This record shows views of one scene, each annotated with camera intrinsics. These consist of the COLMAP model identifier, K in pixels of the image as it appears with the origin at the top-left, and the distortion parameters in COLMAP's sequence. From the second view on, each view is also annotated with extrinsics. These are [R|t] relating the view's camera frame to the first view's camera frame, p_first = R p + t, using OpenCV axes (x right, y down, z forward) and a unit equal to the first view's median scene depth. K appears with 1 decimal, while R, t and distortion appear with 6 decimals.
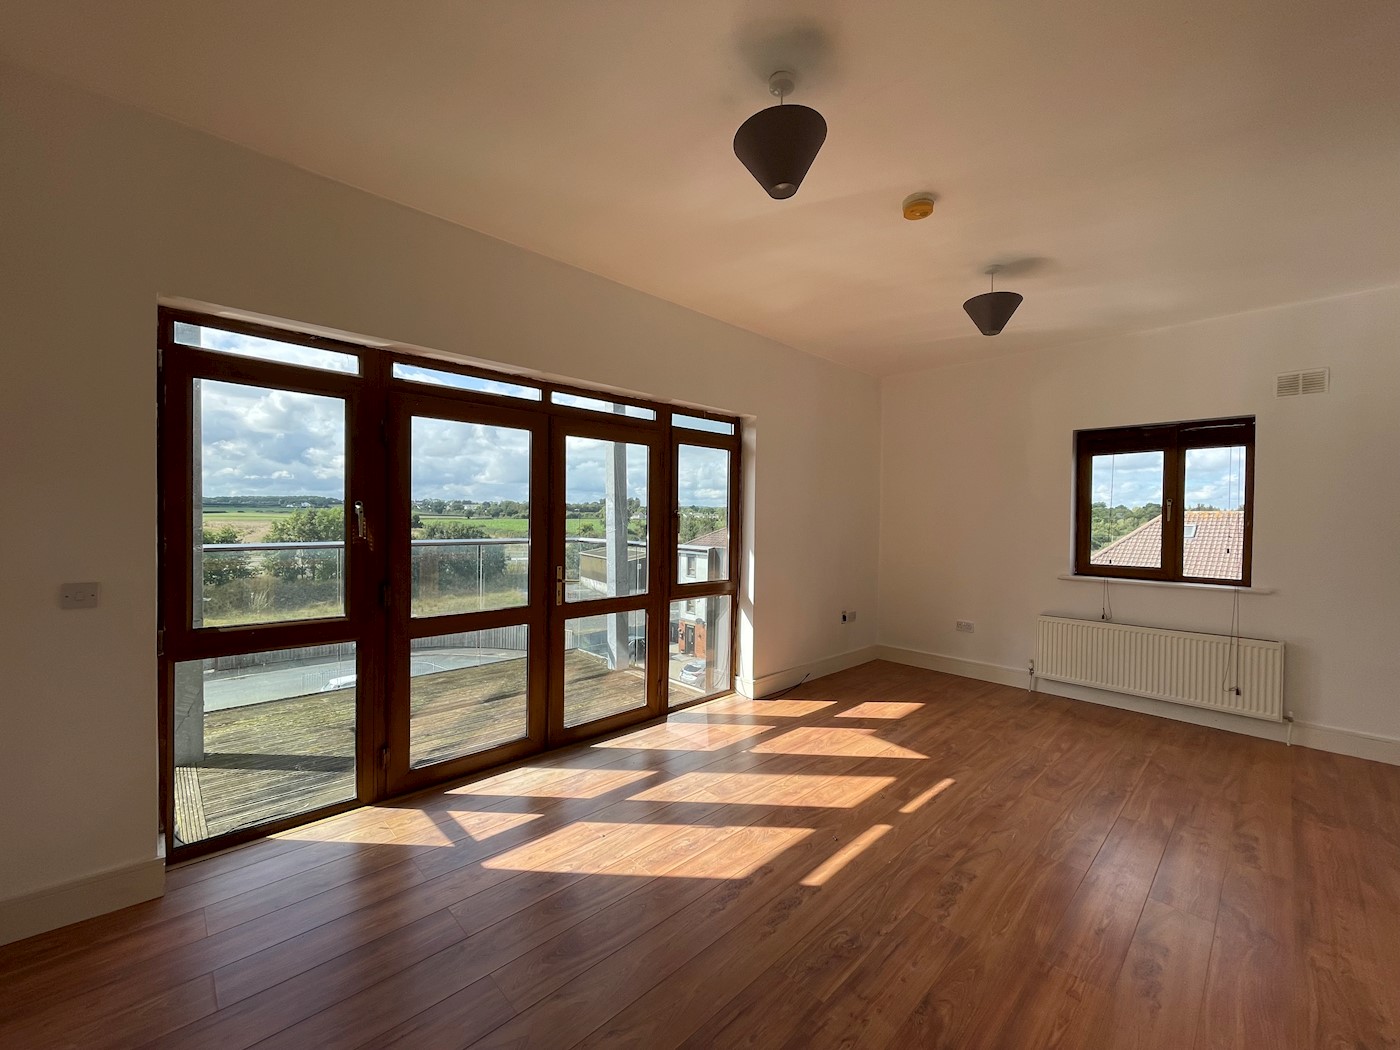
lens RADIAL K [[563.4, 0, 700.3], [0, 563.4, 525.9], [0, 0, 1]] dist [0.001084, -0.000916]
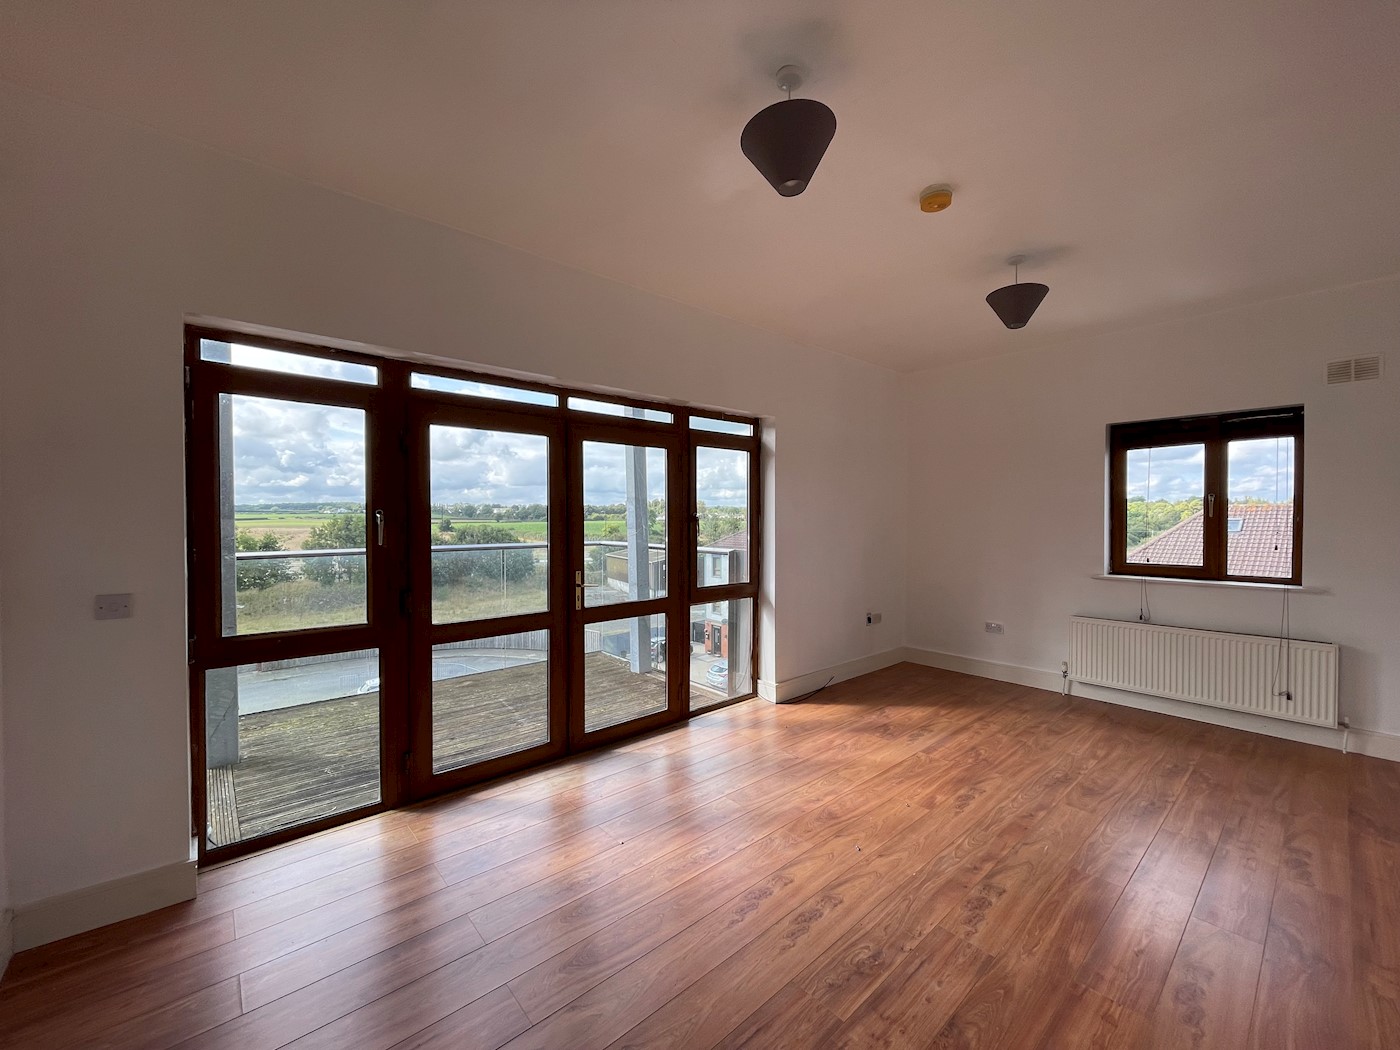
lens RADIAL K [[563.4, 0, 700.3], [0, 563.4, 525.9], [0, 0, 1]] dist [0.001084, -0.000916]
pose [[0.998897, -0.013205, -0.045065, 0.014022], [0.013176, 0.999913, -0.000933, -0.005477], [0.045074, 0.000338, 0.998984, 0.009735]]
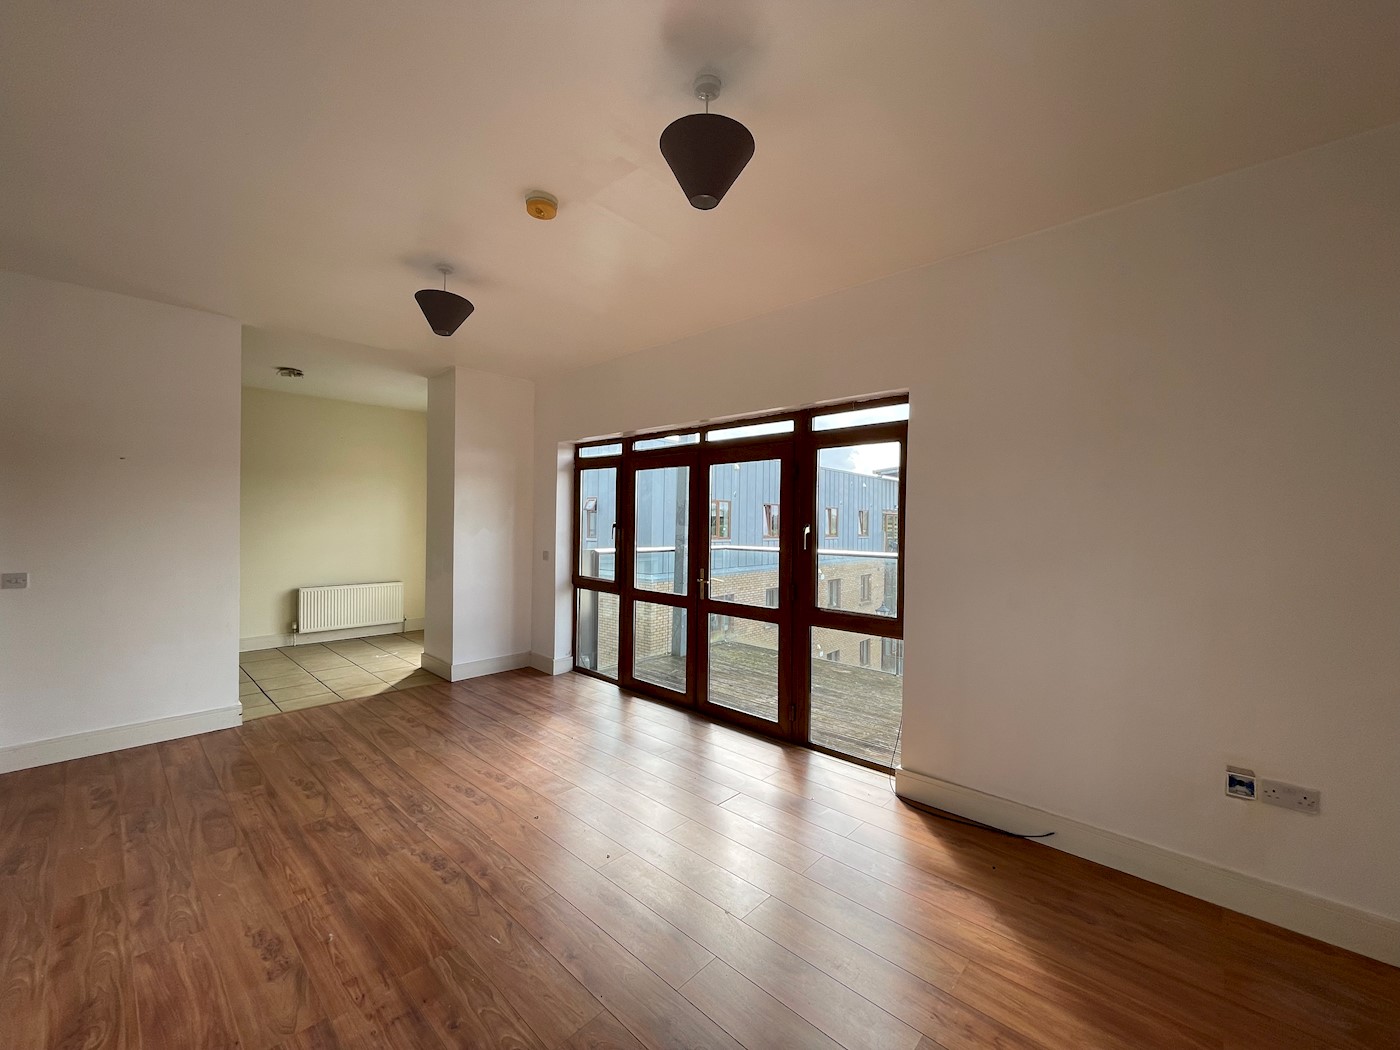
lens RADIAL K [[563.6, 0, 695.4], [0, 563.6, 524.0], [0, 0, 1]] dist [-0.000947, 0.000187]
pose [[0.050256, -0.010461, -0.998682, 1.091555], [-0.028778, 0.999515, -0.011918, -0.014311], [0.998322, 0.029339, 0.049931, 0.986177]]
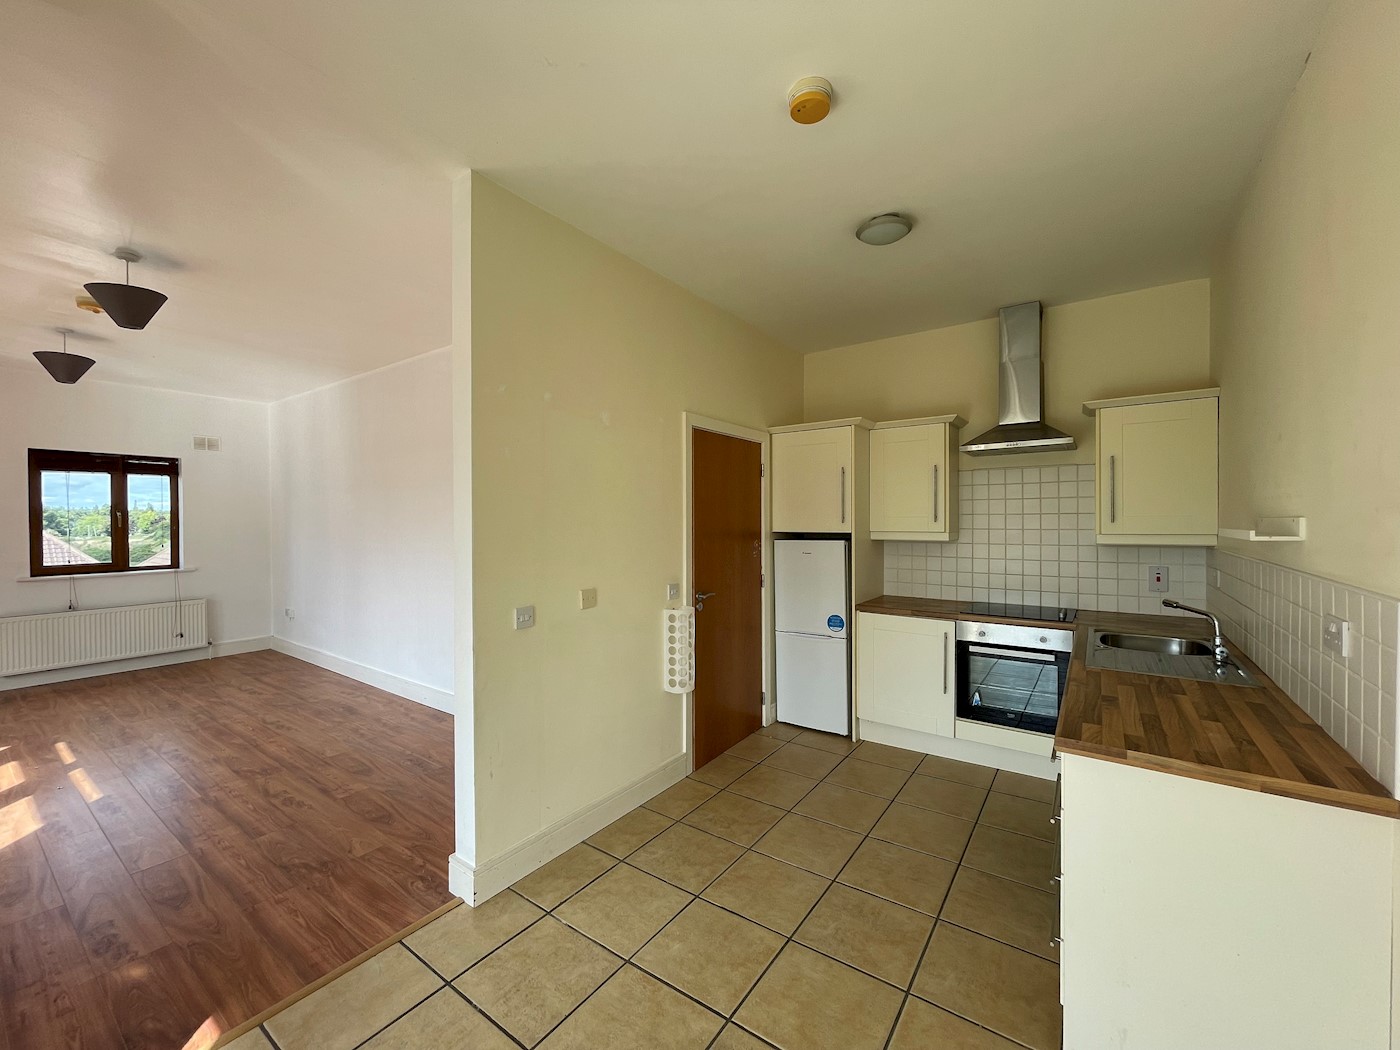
lens RADIAL K [[563.6, 0, 695.4], [0, 563.6, 524.0], [0, 0, 1]] dist [-0.000947, 0.000187]
pose [[-0.180824, -0.020168, 0.983309, -0.992765], [0.015906, 0.999599, 0.023427, -0.033631], [-0.983387, 0.019877, -0.180431, -0.145705]]
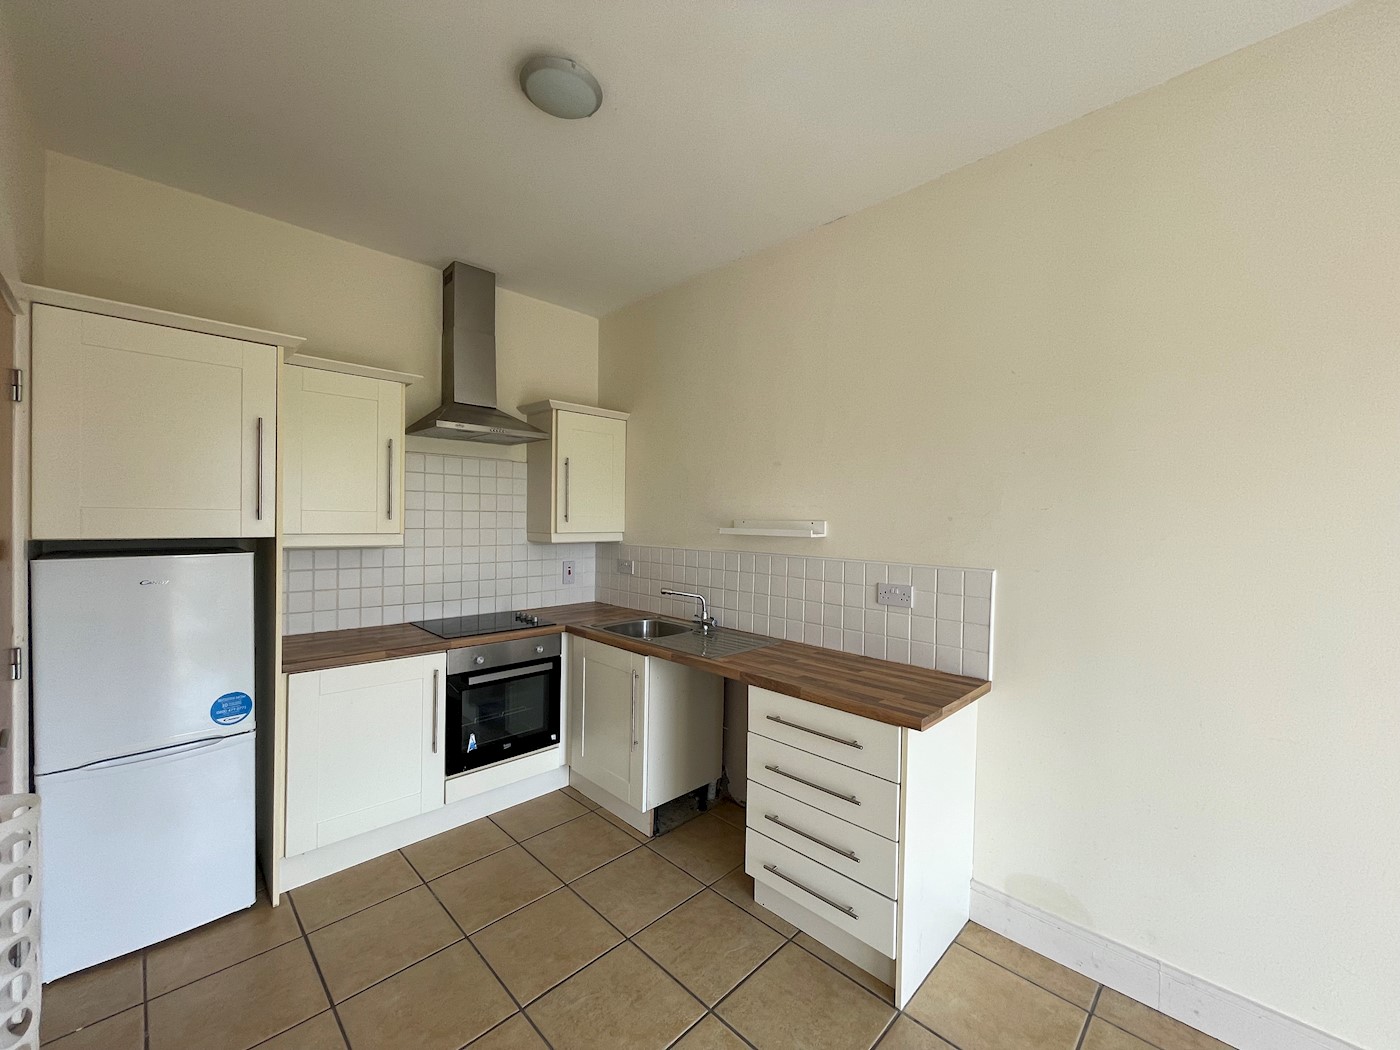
lens RADIAL K [[563.4, 0, 700.3], [0, 563.4, 525.9], [0, 0, 1]] dist [0.001084, -0.000916]
pose [[-0.999480, -0.028077, -0.015875, -0.360663], [-0.028485, 0.999254, 0.026089, -0.027457], [0.015131, 0.026528, -0.999534, -0.006588]]
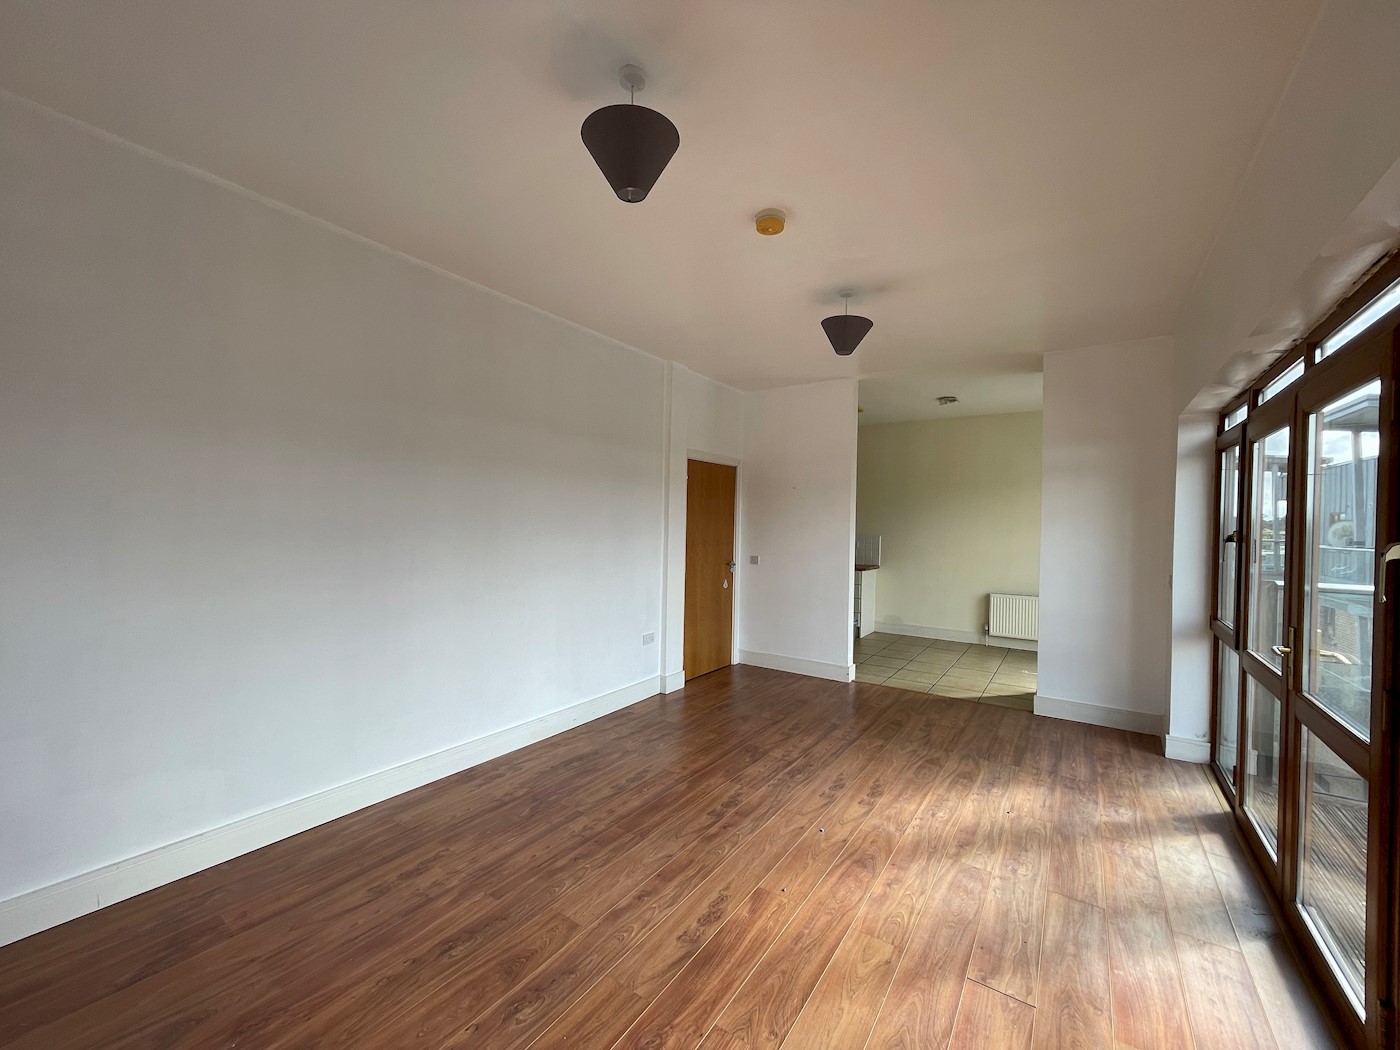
lens RADIAL K [[563.4, 0, 700.3], [0, 563.4, 525.9], [0, 0, 1]] dist [0.001084, -0.000916]
pose [[-0.978168, -0.030878, -0.205511, 0.562287], [-0.035579, 0.999182, 0.019221, -0.031342], [0.204749, 0.026114, -0.978466, 1.585586]]
